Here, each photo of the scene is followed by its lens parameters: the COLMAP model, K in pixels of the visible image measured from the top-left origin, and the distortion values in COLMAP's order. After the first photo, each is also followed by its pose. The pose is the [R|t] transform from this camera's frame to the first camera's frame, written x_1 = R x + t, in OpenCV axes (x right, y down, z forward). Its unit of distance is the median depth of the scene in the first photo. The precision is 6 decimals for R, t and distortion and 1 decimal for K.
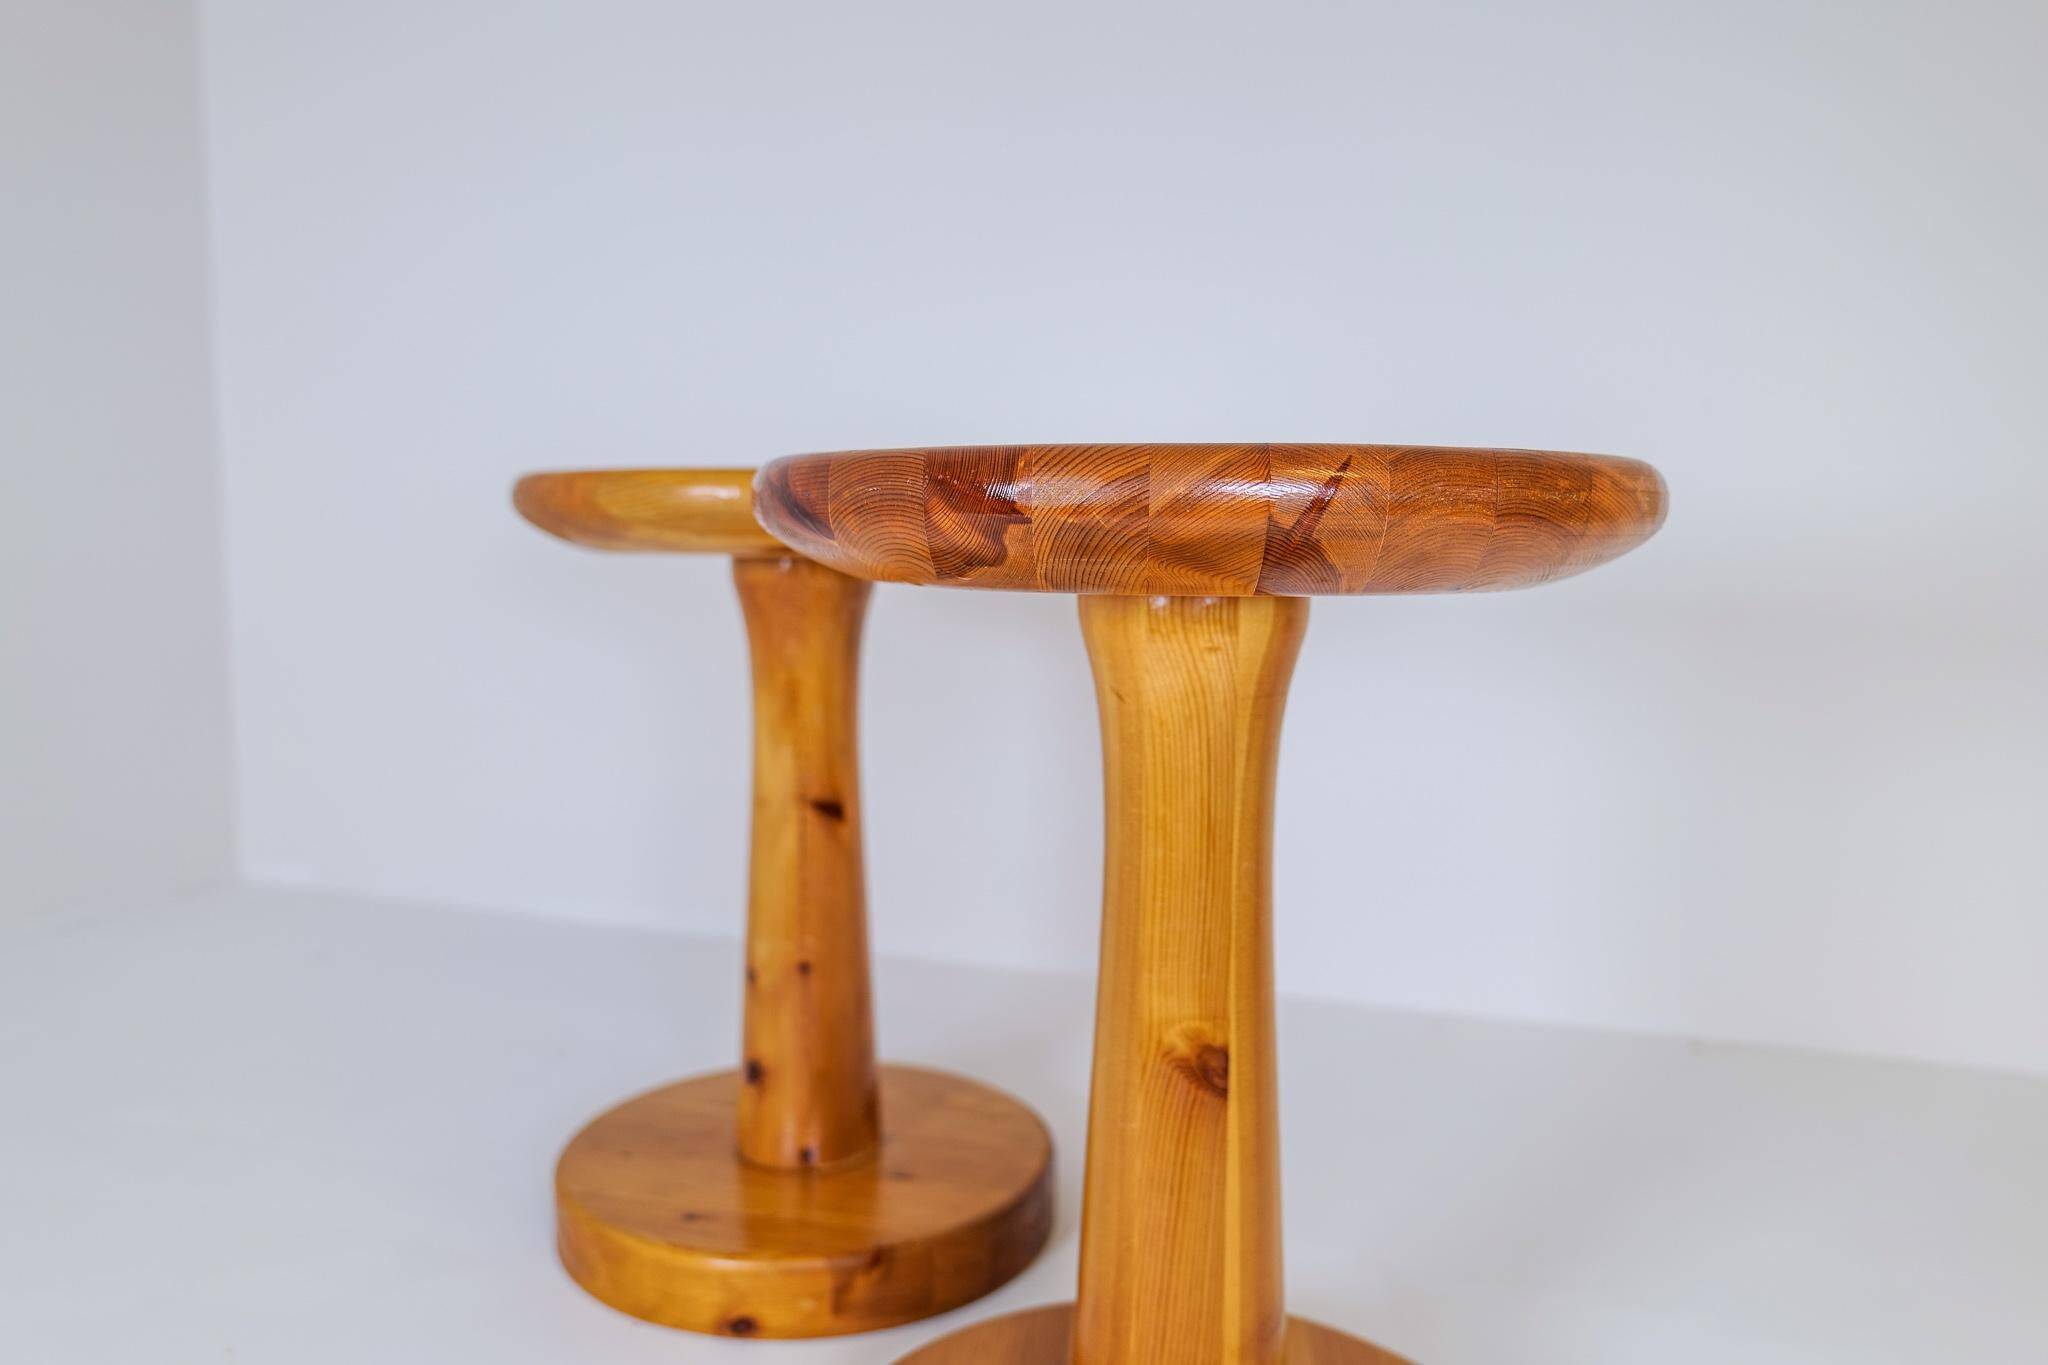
lens RADIAL K [[1513.0, 0, 1006.6], [0, 1513.0, 690.5], [0, 0, 1]] dist [0.021250, -0.018149]
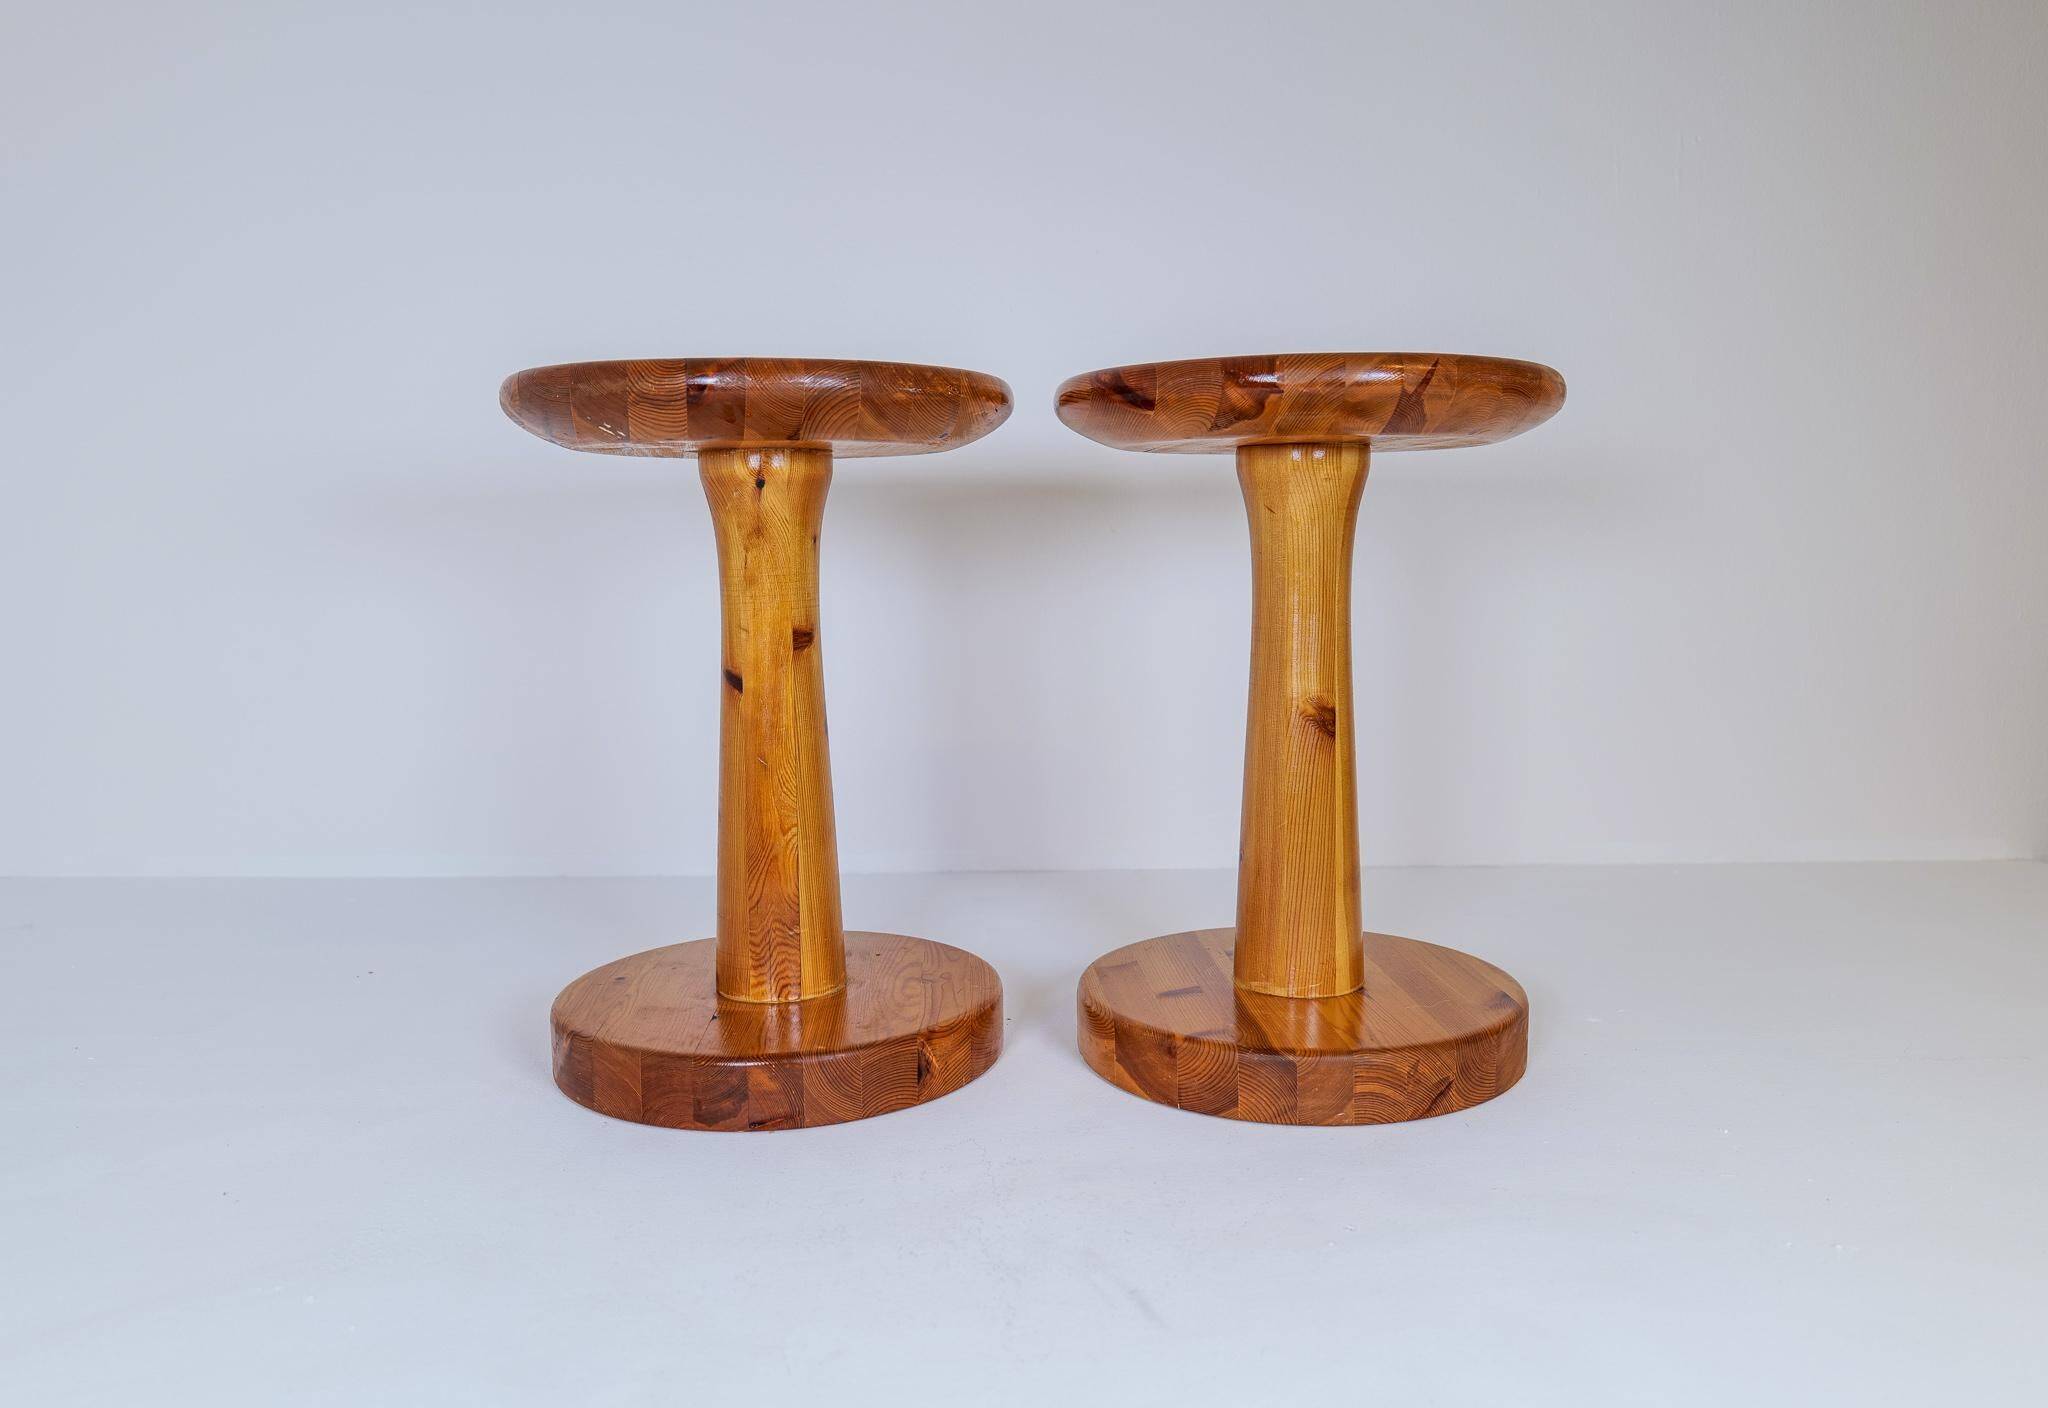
lens RADIAL K [[1519.3, 0, 1063.3], [0, 1519.3, 693.5], [0, 0, 1]] dist [0.039413, 0.009733]
pose [[0.982881, -0.033447, 0.181180, -0.508274], [0.033668, 0.999431, 0.001857, 0.213477], [-0.181139, 0.004275, 0.983448, -0.720343]]
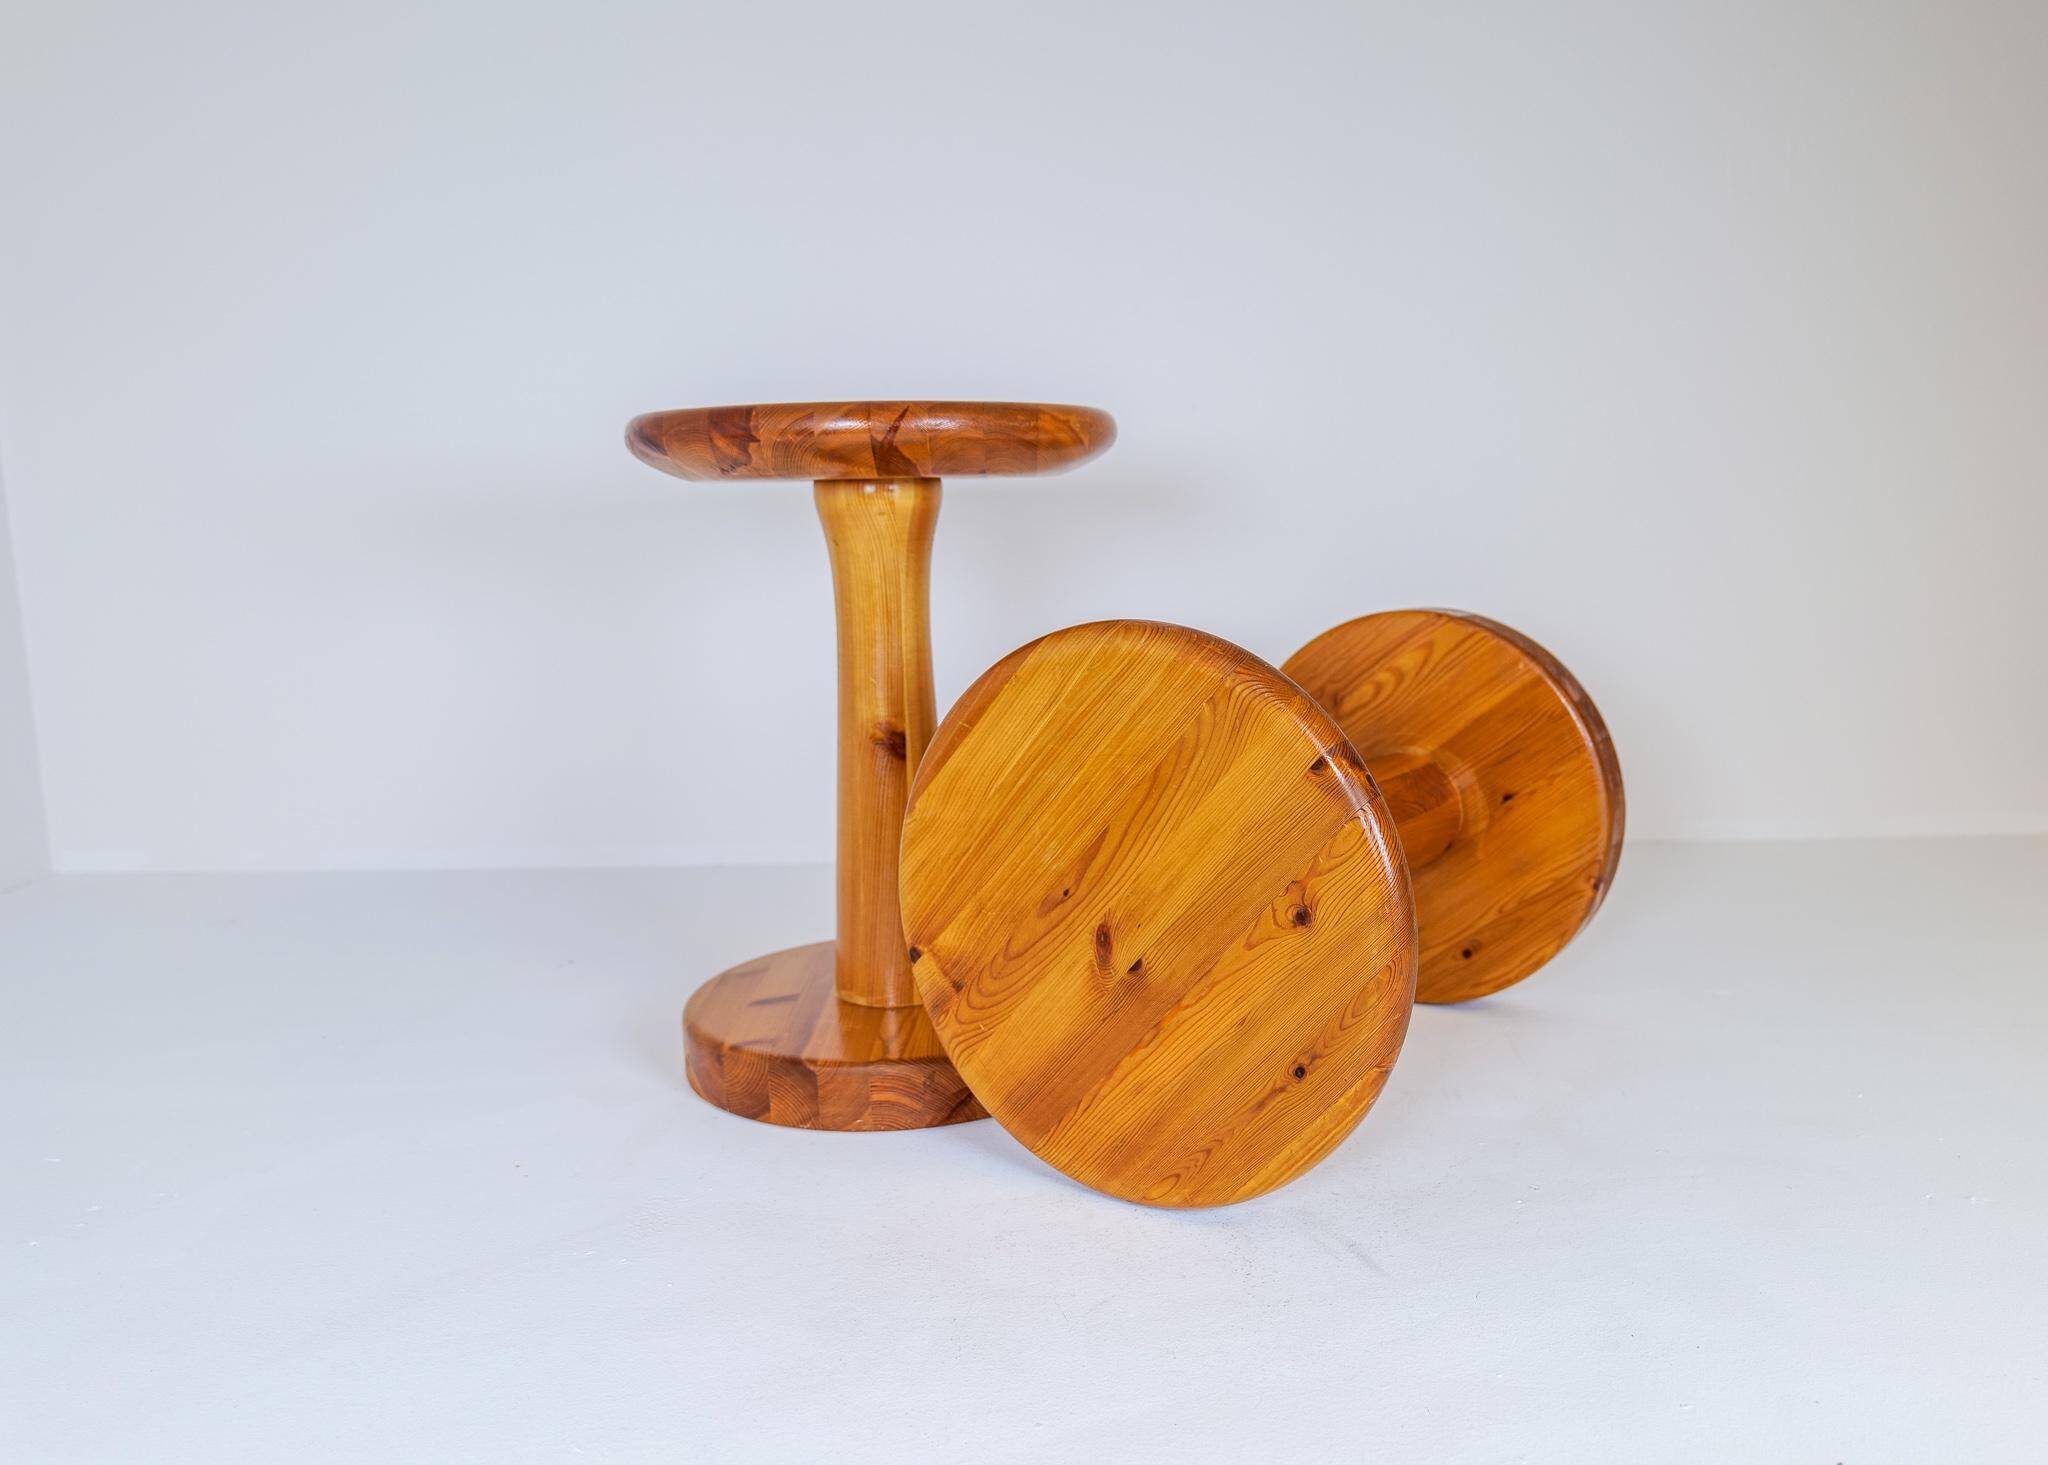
lens RADIAL K [[1547.6, 0, 1069.2], [0, 1547.6, 743.4], [0, 0, 1]] dist [0.027225, -0.006172]
pose [[0.993563, -0.044390, 0.104221, 0.154848], [0.037063, 0.996772, 0.071220, 0.128924], [-0.107046, -0.066899, 0.992001, -0.920122]]
